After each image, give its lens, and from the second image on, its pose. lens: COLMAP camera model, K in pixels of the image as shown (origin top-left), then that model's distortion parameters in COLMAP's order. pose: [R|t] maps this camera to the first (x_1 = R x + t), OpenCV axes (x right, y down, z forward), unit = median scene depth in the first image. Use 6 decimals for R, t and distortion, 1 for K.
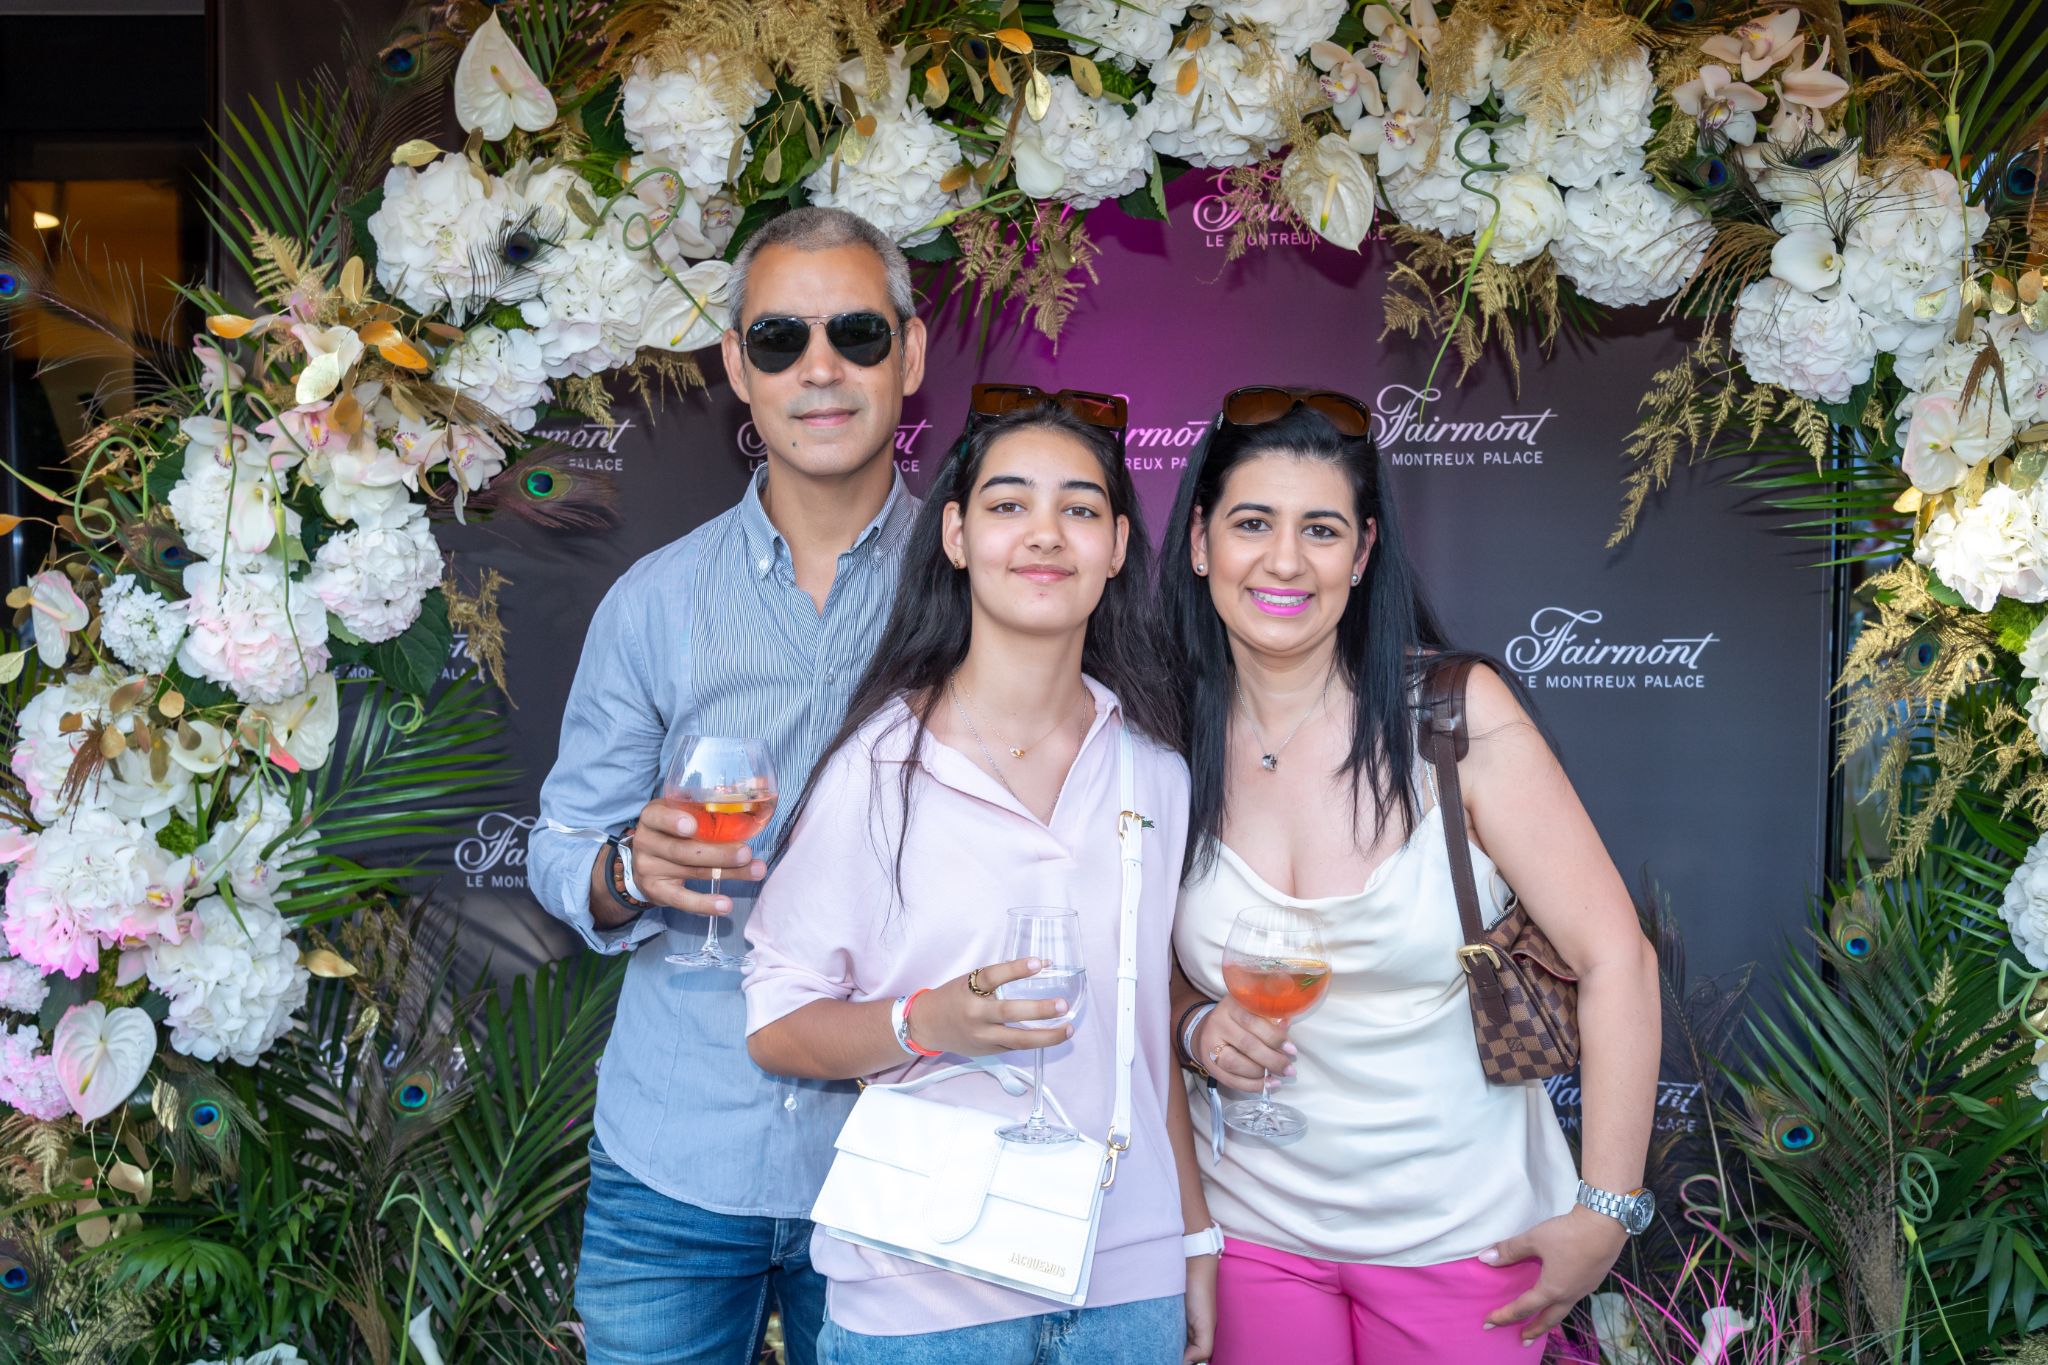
lens RADIAL K [[2207.3, 0, 999.4], [0, 2207.3, 684.0], [0, 0, 1]] dist [-0.023662, 0.000000]
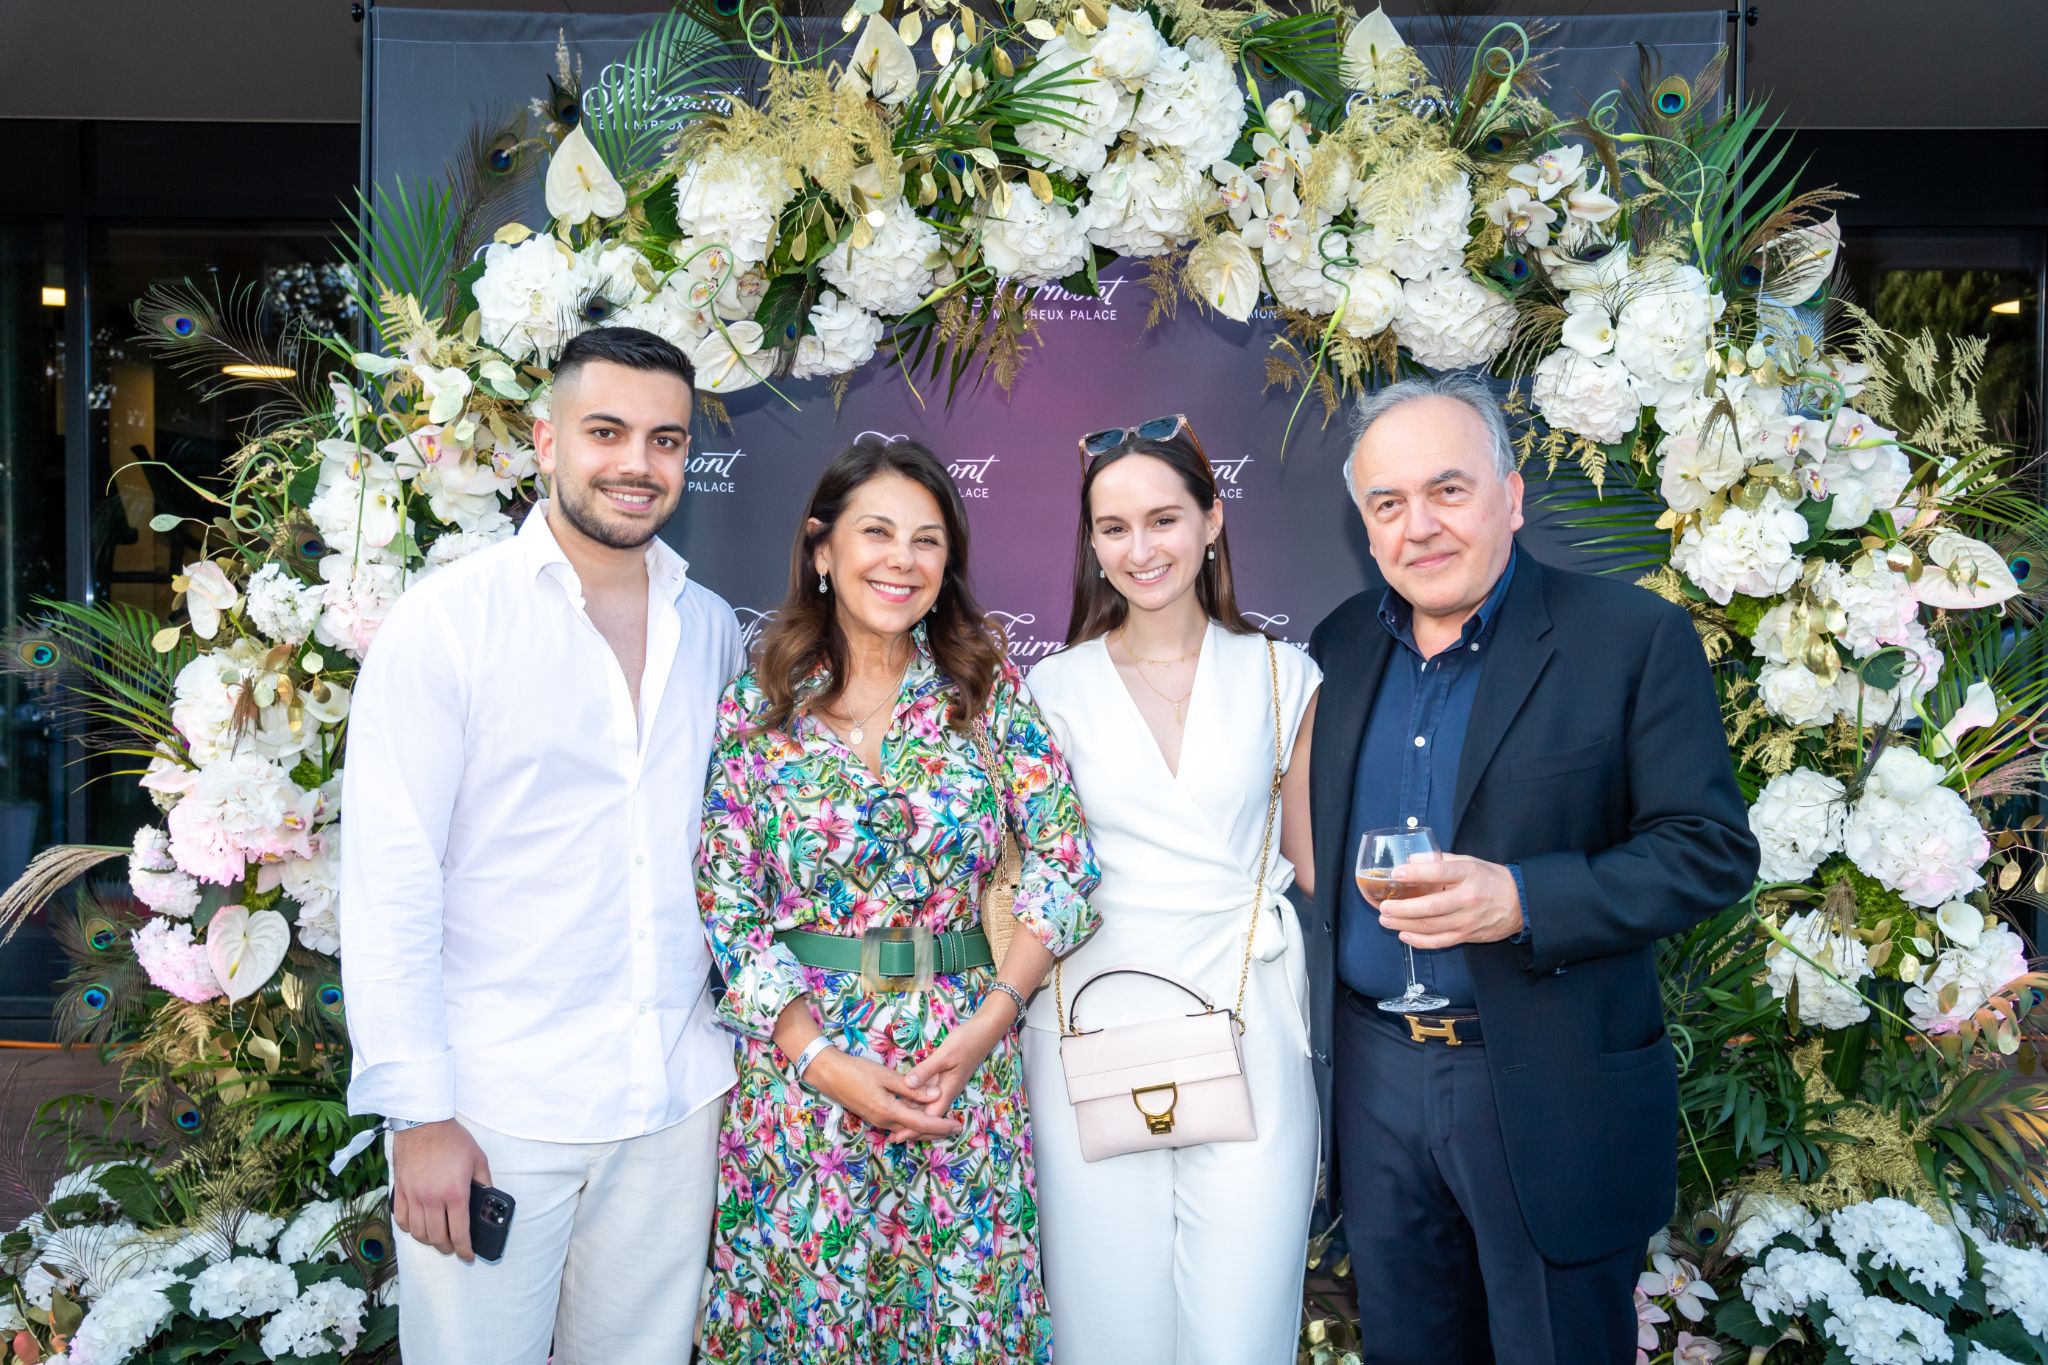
lens RADIAL K [[1962.8, 0, 1009.3], [0, 1962.8, 681.1], [0, 0, 1]] dist [-0.013587, 0.000000]
pose [[0.998517, 0.006327, 0.054073, -0.037620], [-0.004990, 0.999679, -0.024826, 0.043150], [-0.054213, 0.024519, 0.998228, -0.136481]]
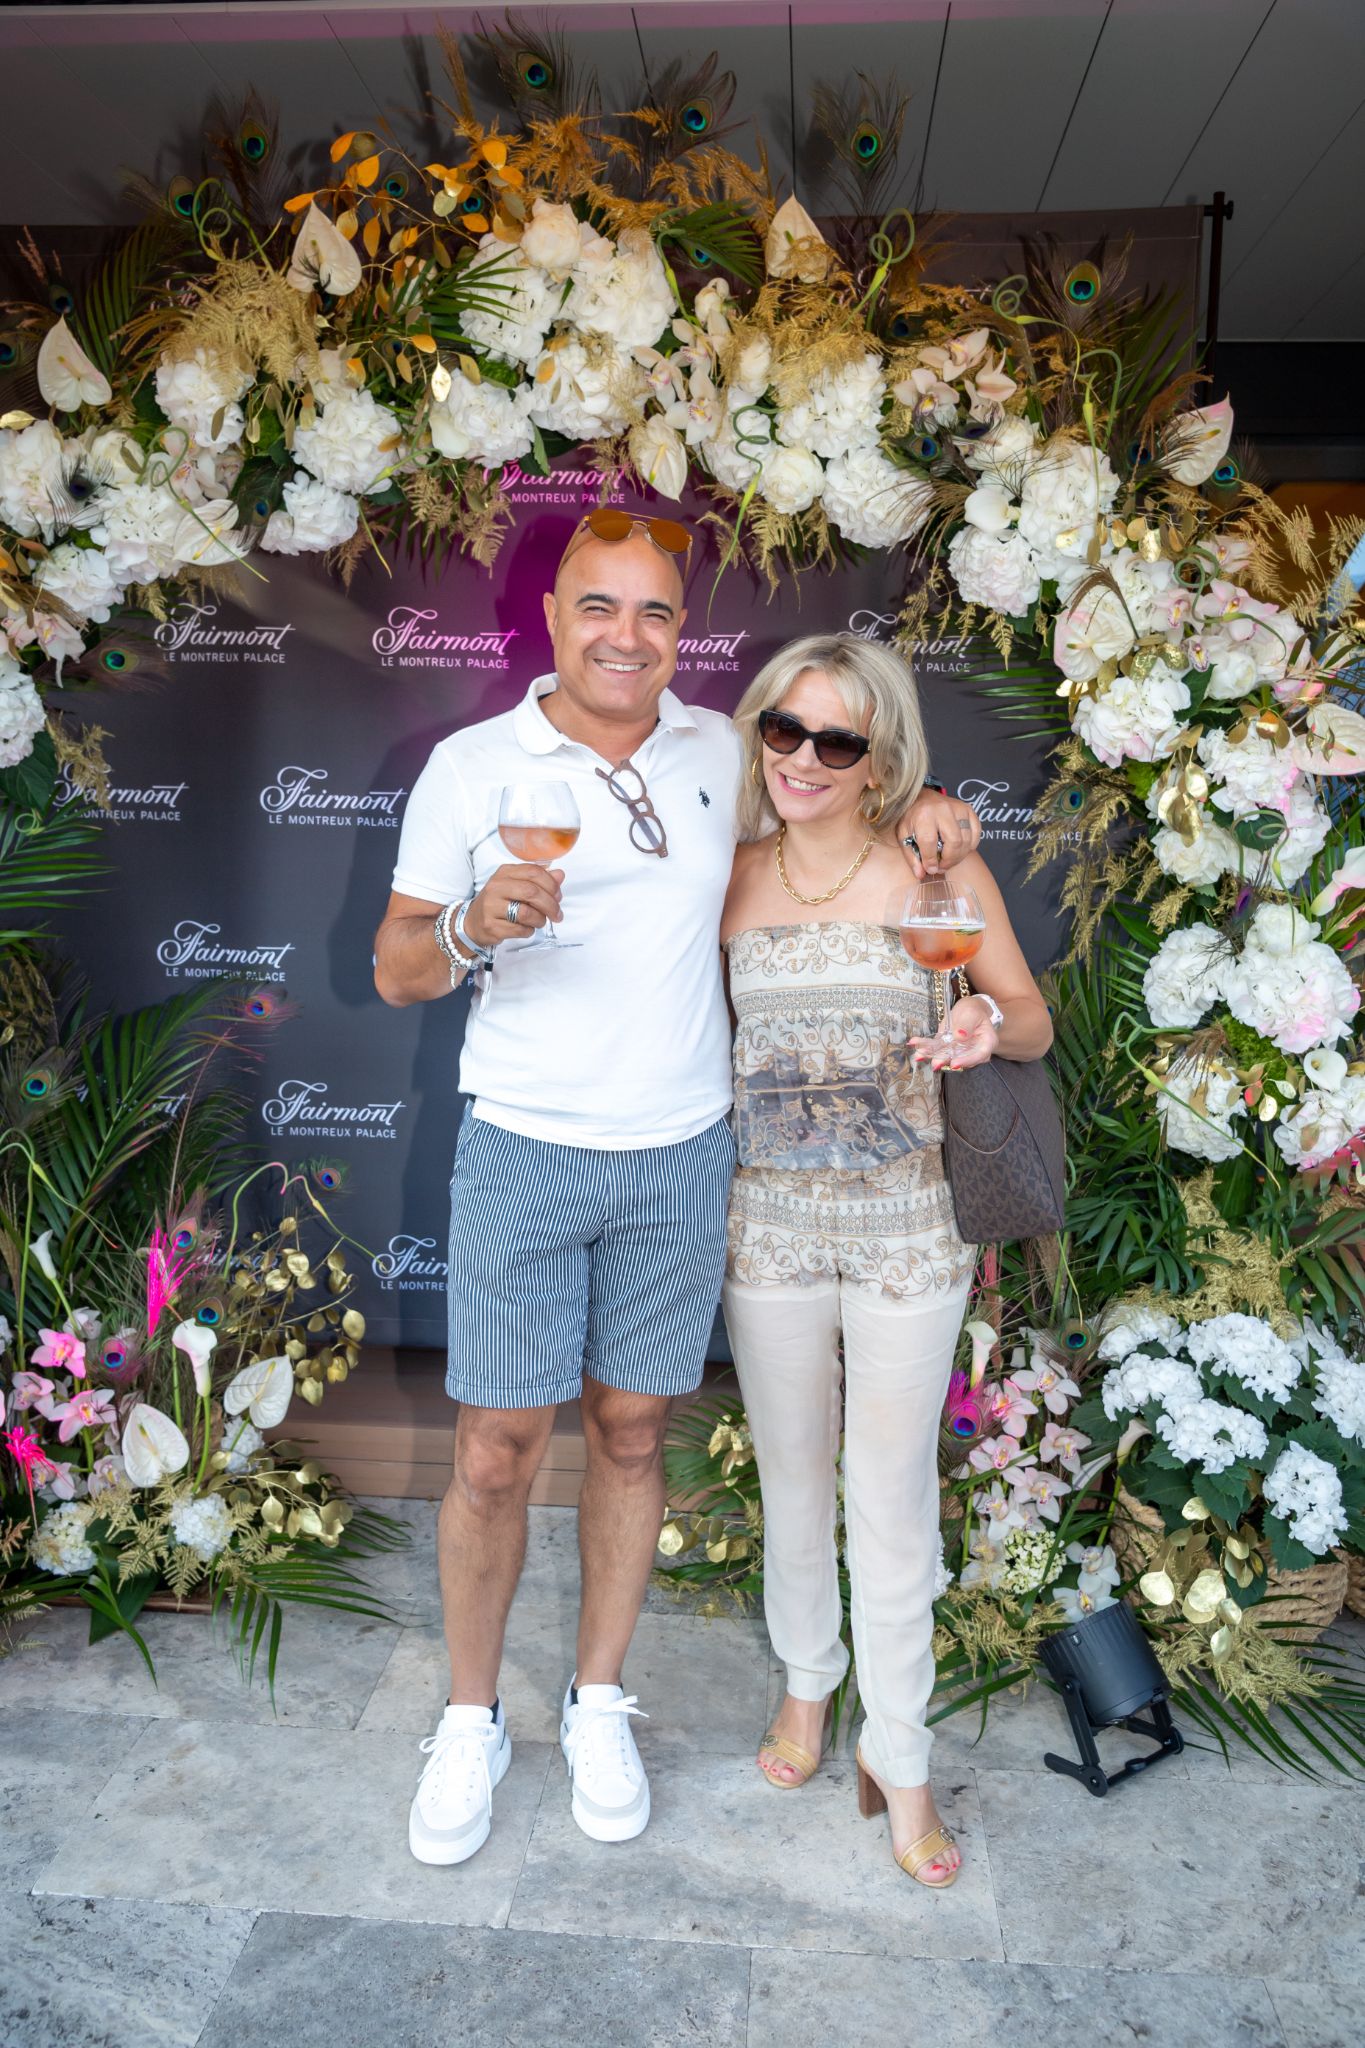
lens RADIAL K [[1726.0, 0, 678.0], [0, 1726.0, 1031.7], [0, 0, 1]] dist [-0.022698, 0.004613]
pose [[0.999055, 0.027546, -0.033623, 0.208800], [-0.024928, 0.996799, 0.075960, 0.057752], [0.035607, -0.075050, 0.996544, -0.120344]]
